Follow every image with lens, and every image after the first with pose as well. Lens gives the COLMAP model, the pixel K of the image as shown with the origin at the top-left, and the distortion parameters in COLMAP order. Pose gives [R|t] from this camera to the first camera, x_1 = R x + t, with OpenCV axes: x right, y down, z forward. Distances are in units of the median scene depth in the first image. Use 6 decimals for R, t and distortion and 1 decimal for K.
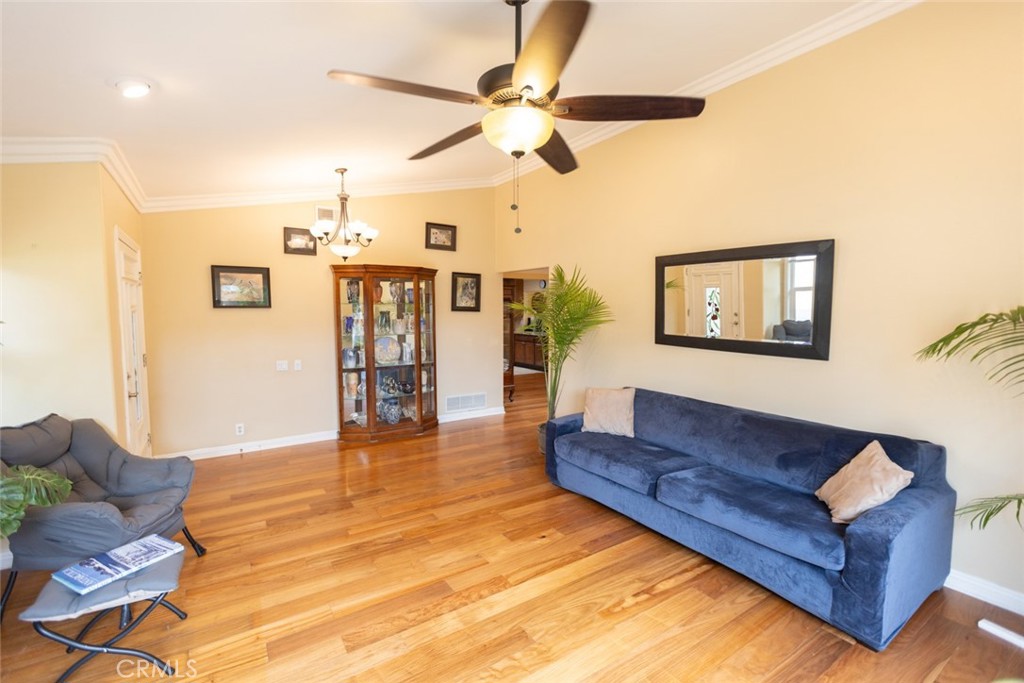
lens RADIAL K [[450.9, 0, 511.0], [0, 450.9, 341.5], [0, 0, 1]] dist [-0.000723, -0.000153]
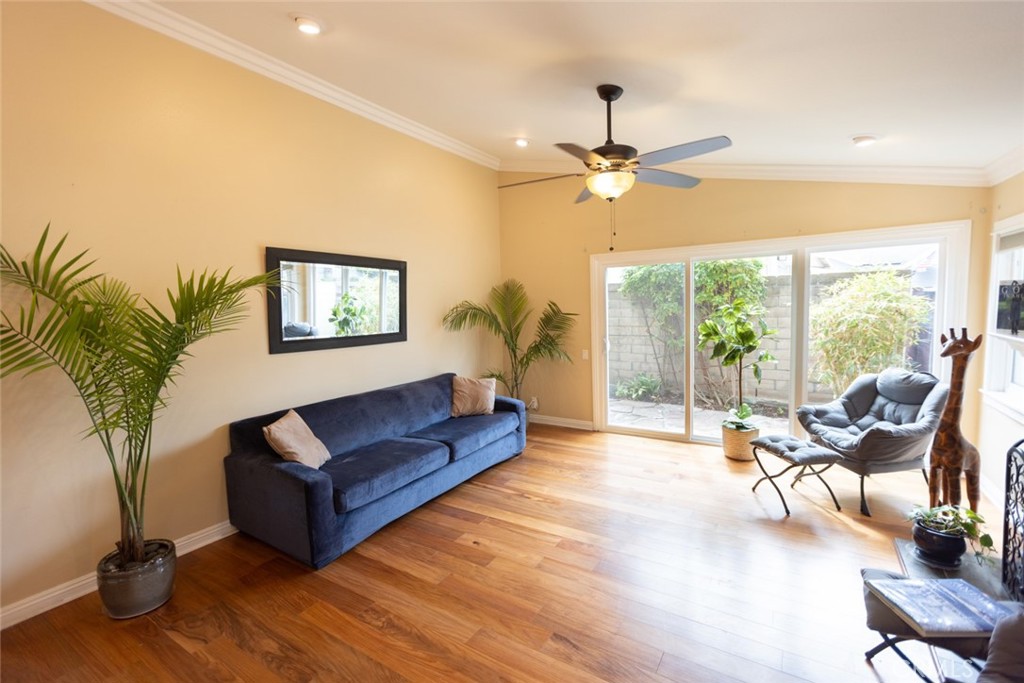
lens RADIAL K [[450.9, 0, 511.0], [0, 450.9, 341.5], [0, 0, 1]] dist [-0.000723, -0.000153]
pose [[-0.415123, -0.063519, 0.907545, -0.622180], [0.097394, 0.988724, 0.113750, -0.071311], [-0.904537, 0.135610, -0.404255, 0.977009]]
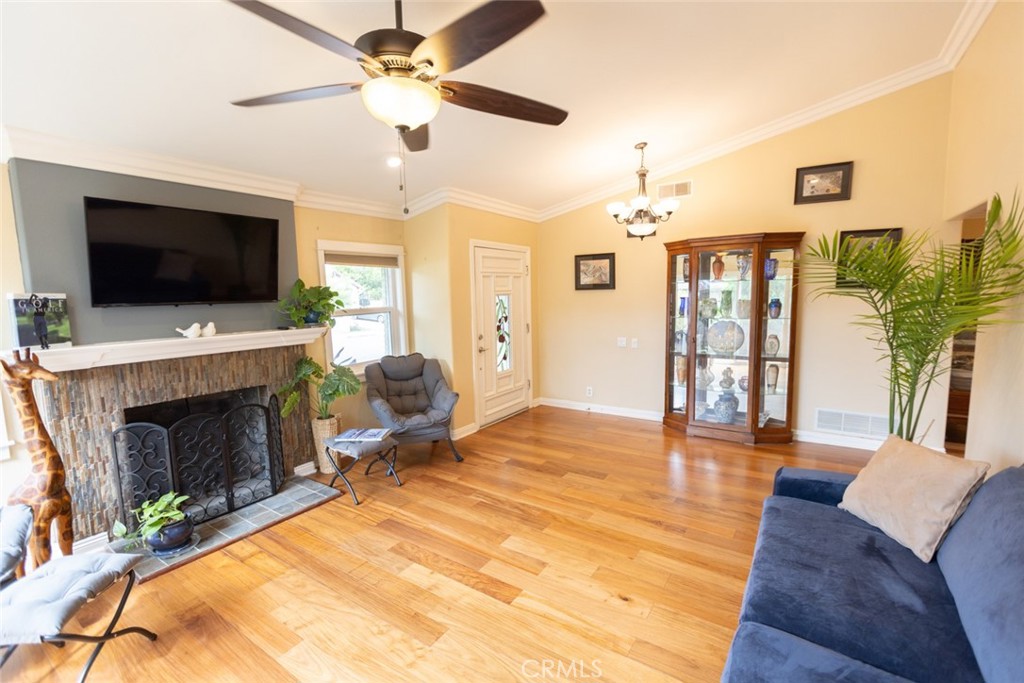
lens RADIAL K [[450.9, 0, 511.0], [0, 450.9, 341.5], [0, 0, 1]] dist [-0.000723, -0.000153]
pose [[0.384146, 0.091756, -0.918702, 0.492404], [-0.045712, 0.995719, 0.080334, -0.029124], [0.922140, 0.011135, 0.386696, 0.414559]]
